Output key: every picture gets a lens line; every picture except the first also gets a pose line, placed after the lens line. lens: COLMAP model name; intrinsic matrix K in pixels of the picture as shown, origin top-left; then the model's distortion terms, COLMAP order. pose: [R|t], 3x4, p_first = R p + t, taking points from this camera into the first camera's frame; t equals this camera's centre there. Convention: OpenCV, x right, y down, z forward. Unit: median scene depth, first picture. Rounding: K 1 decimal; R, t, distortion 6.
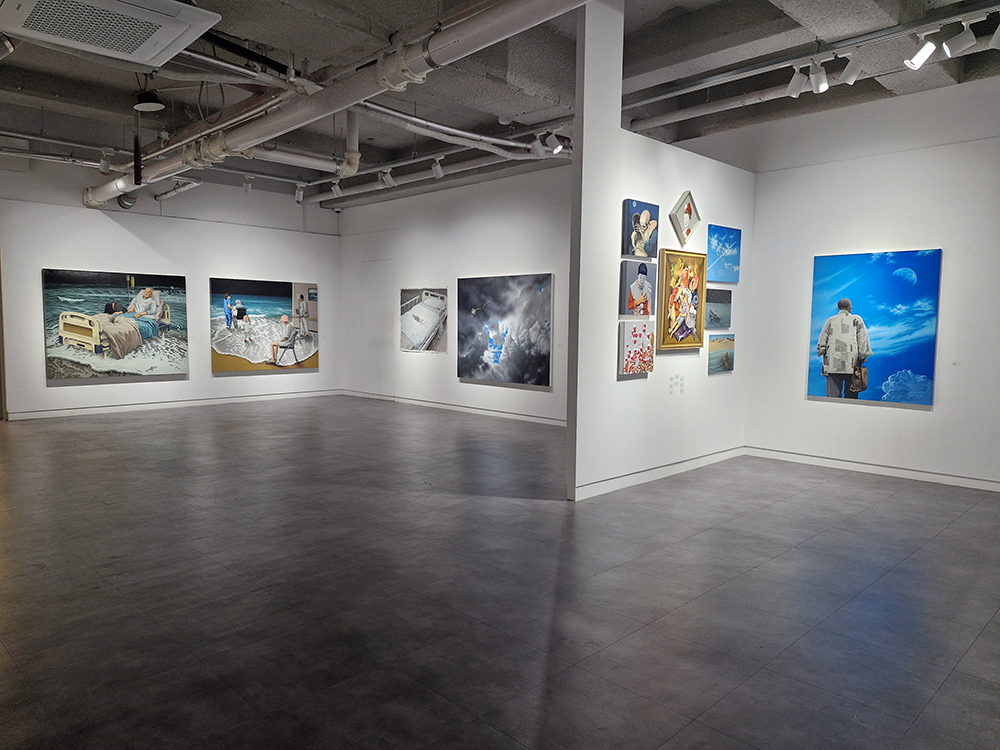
lens RADIAL K [[688.7, 0, 494.3], [0, 688.7, 376.3], [0, 0, 1]] dist [0.119726, -0.161229]
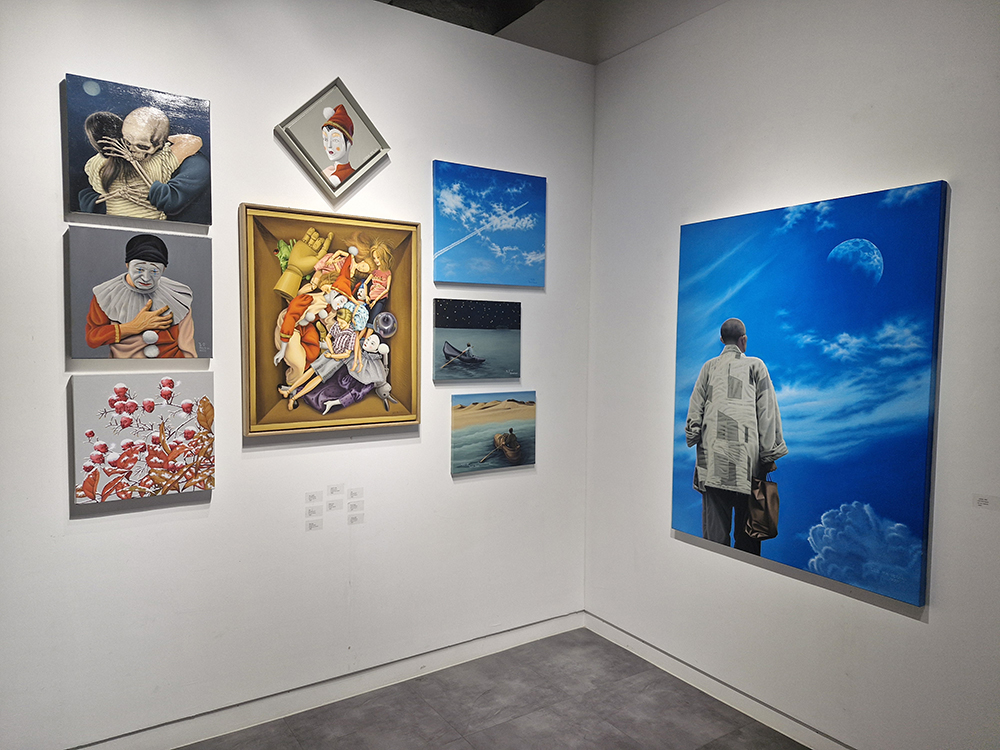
lens RADIAL K [[688.7, 0, 494.3], [0, 688.7, 376.3], [0, 0, 1]] dist [0.119726, -0.161229]
pose [[0.980825, 0.010823, -0.194591, 0.455371], [-0.015709, 0.999598, -0.023582, -0.065042], [0.194258, 0.026187, 0.980601, 0.572606]]
